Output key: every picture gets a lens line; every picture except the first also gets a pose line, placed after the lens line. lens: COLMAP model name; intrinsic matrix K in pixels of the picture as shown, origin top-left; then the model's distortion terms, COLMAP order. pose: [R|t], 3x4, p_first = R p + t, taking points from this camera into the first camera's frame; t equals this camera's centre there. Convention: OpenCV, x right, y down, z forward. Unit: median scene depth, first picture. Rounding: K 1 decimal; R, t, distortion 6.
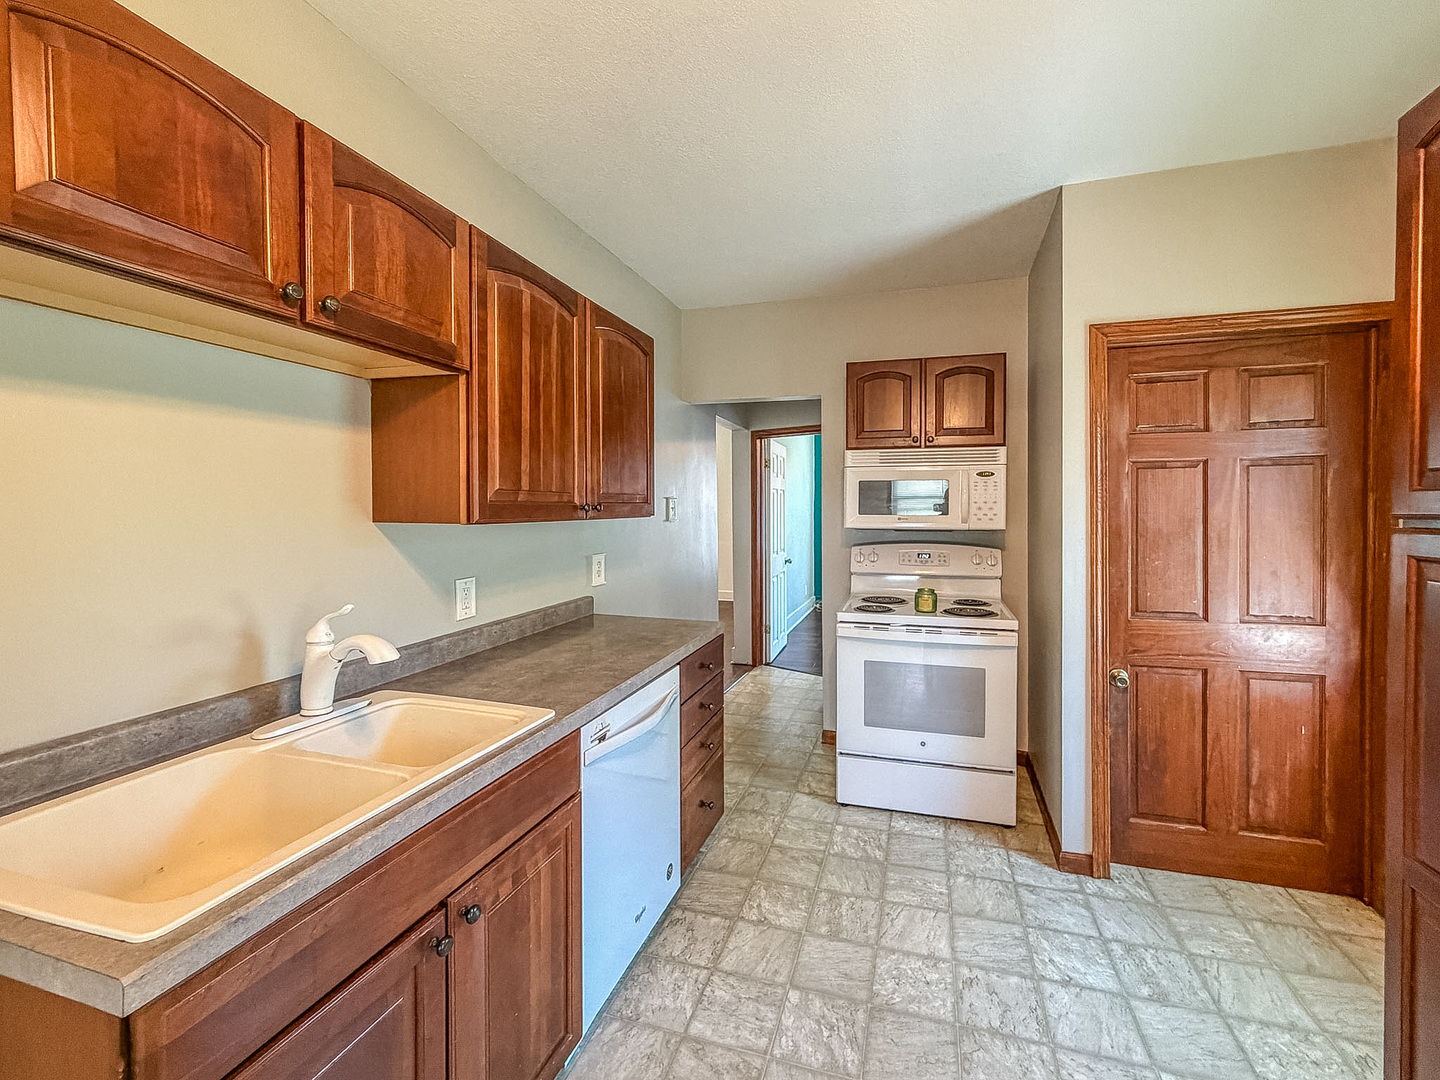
lens RADIAL K [[573.2, 0, 807.1], [0, 573.2, 525.9], [0, 0, 1]] dist [0.002703, -0.000358]
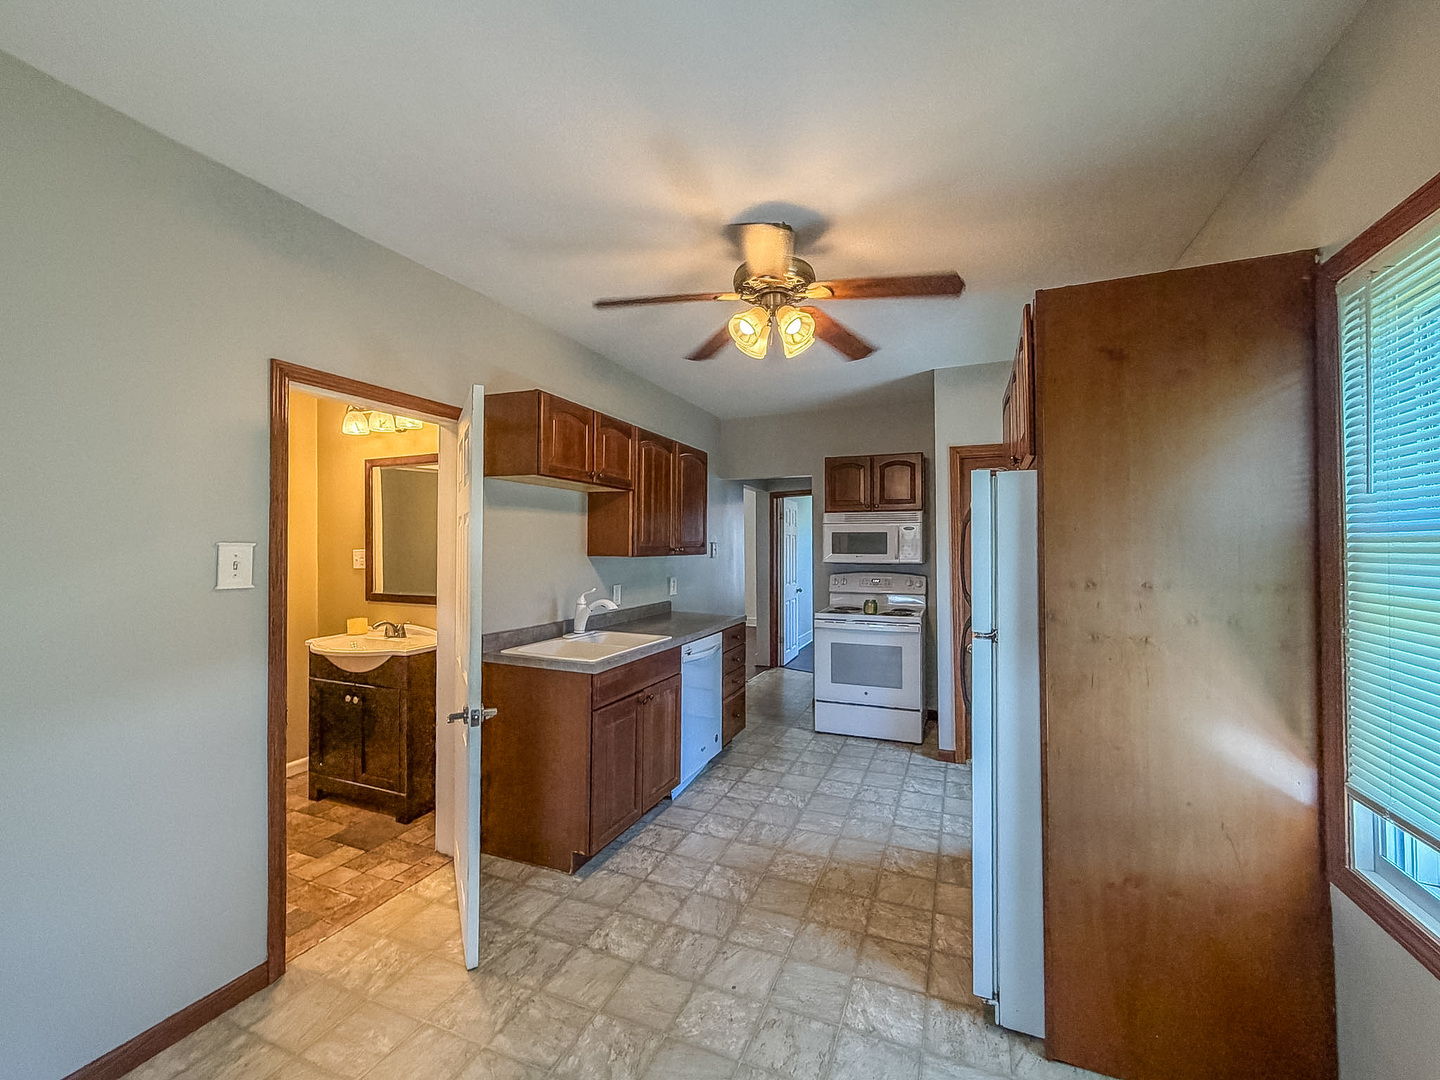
lens RADIAL K [[573.2, 0, 775.7], [0, 573.2, 535.3], [0, 0, 1]] dist [0.002703, -0.000358]
pose [[0.994200, -0.002012, -0.107525, 0.154716], [-0.003749, 0.998569, -0.053344, 0.021405], [0.107479, 0.053437, 0.992770, -0.863293]]
